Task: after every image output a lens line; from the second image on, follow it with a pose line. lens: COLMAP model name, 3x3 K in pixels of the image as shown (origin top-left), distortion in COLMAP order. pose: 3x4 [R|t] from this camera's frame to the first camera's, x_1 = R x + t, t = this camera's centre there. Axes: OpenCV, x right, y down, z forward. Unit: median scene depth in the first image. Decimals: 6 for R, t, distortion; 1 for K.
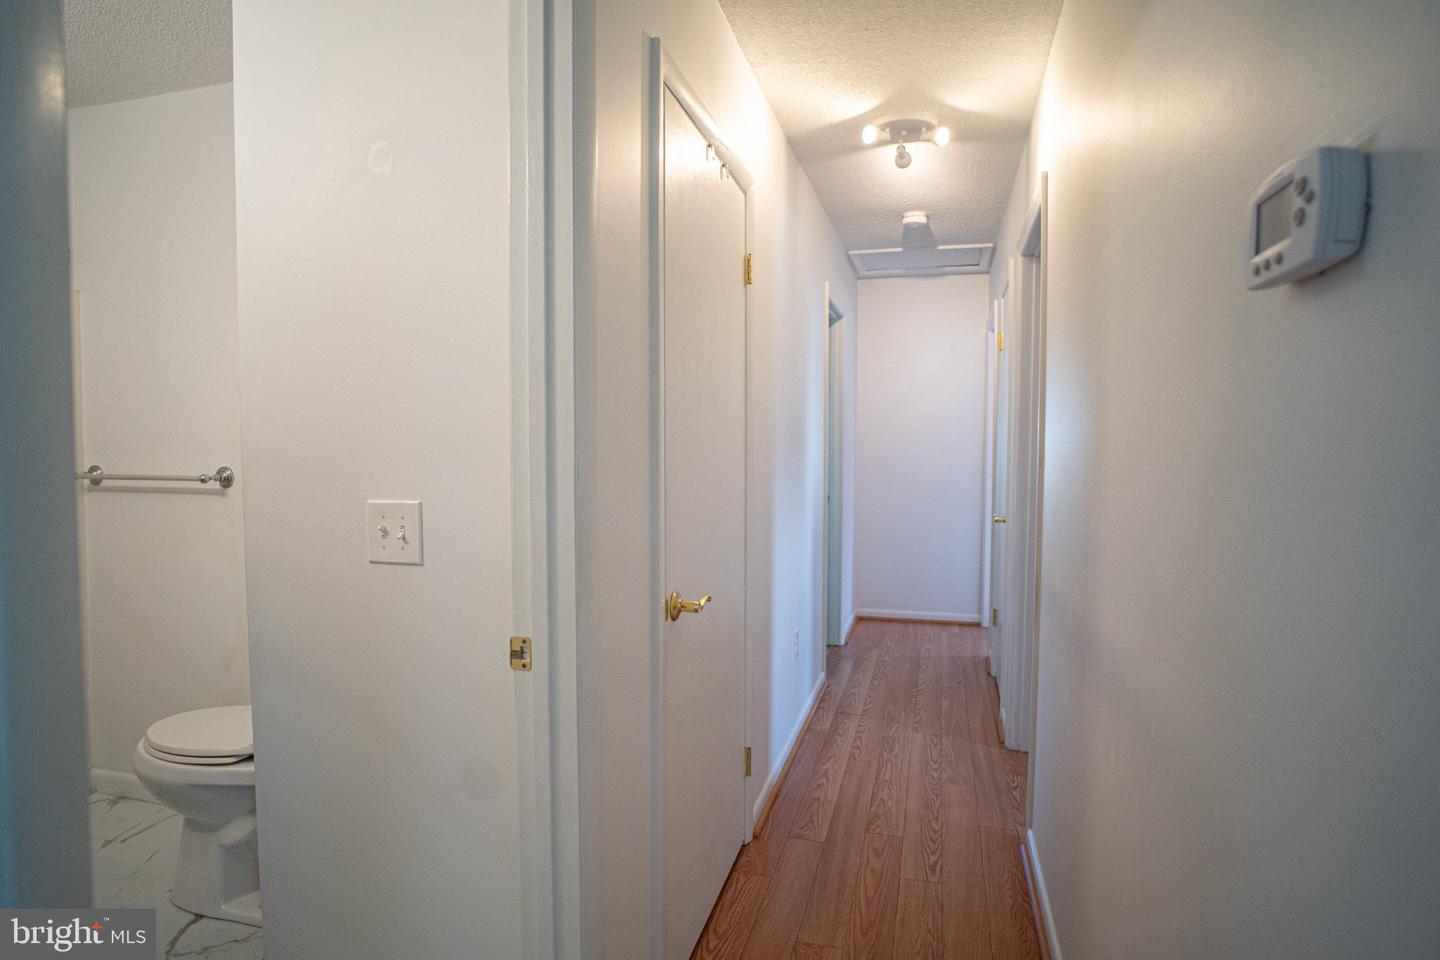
lens RADIAL K [[753.2, 0, 722.4], [0, 753.2, 486.2], [0, 0, 1]] dist [-0.005199, -0.000668]
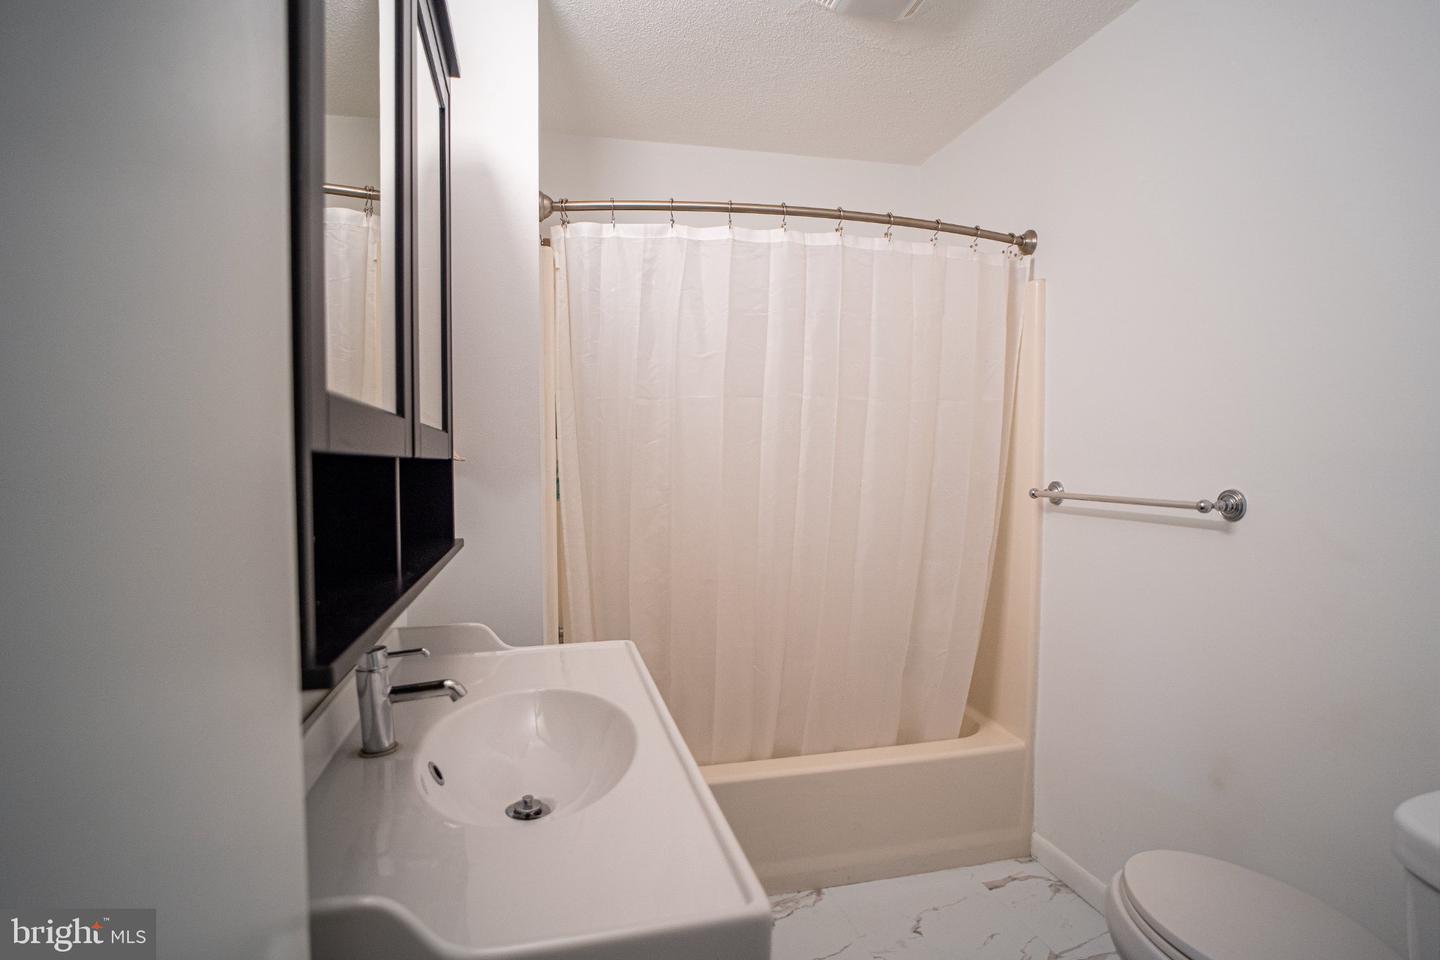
lens RADIAL K [[753.2, 0, 719.4], [0, 753.2, 480.9], [0, 0, 1]] dist [-0.005199, -0.000668]
pose [[0.494369, 0.026926, -0.868835, -0.300618], [-0.052408, 0.998625, 0.001127, -0.010486], [0.867671, 0.044977, 0.495101, 0.259339]]
